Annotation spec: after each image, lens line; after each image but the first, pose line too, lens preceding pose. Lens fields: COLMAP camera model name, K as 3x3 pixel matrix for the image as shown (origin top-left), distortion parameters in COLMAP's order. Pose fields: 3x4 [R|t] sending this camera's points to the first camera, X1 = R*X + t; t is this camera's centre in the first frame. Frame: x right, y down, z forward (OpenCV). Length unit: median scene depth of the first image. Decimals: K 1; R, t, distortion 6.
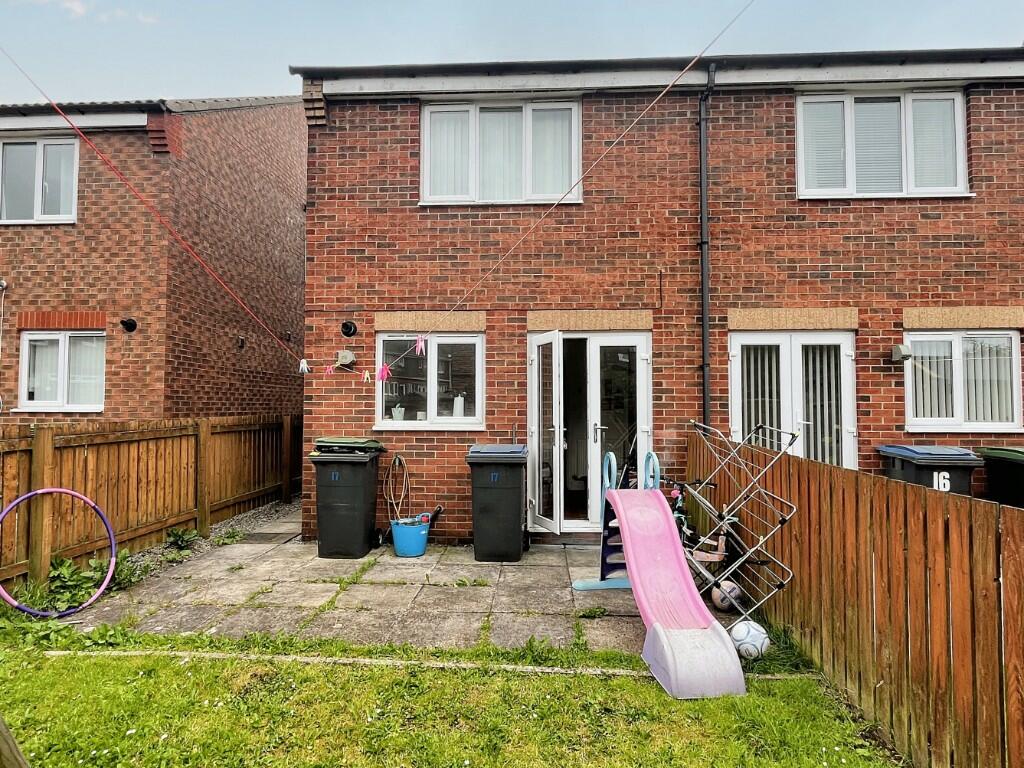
lens RADIAL K [[502.6, 0, 513.8], [0, 502.6, 377.7], [0, 0, 1]] dist [0.000893, -0.000479]
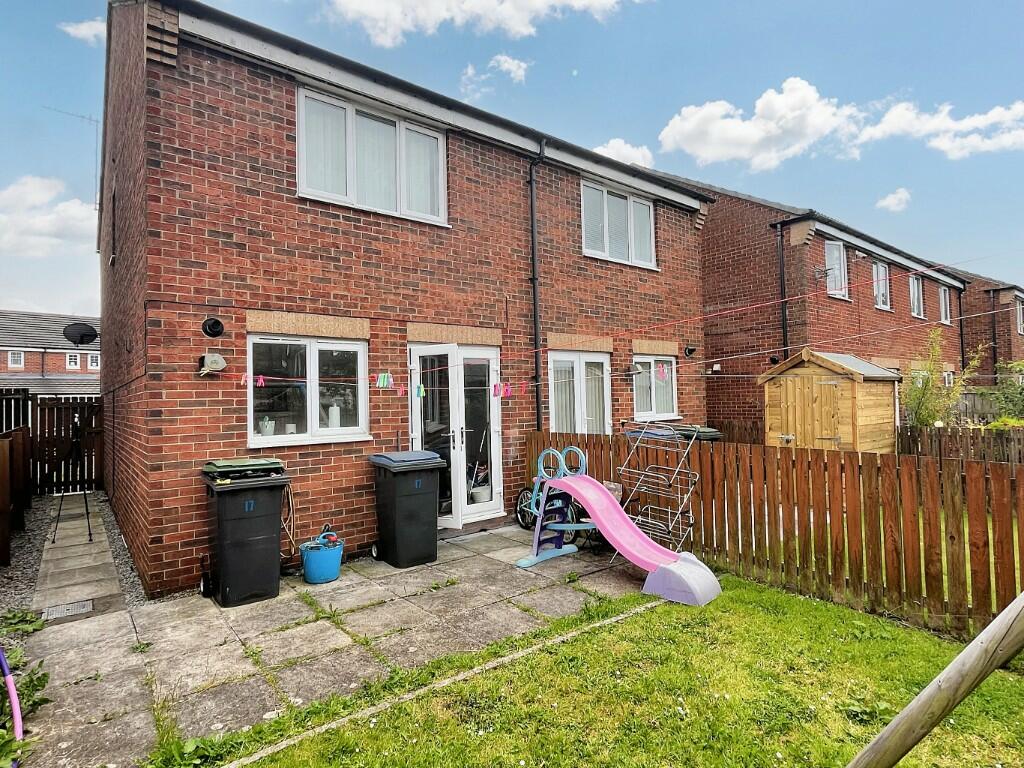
lens RADIAL K [[489.8, 0, 482.6], [0, 489.8, 380.4], [0, 0, 1]] dist [-0.000784, -0.000510]
pose [[0.802408, 0.004782, 0.596756, -0.450115], [-0.004845, 0.999987, -0.001499, -0.011387], [-0.596756, -0.001689, 0.802421, 0.094269]]
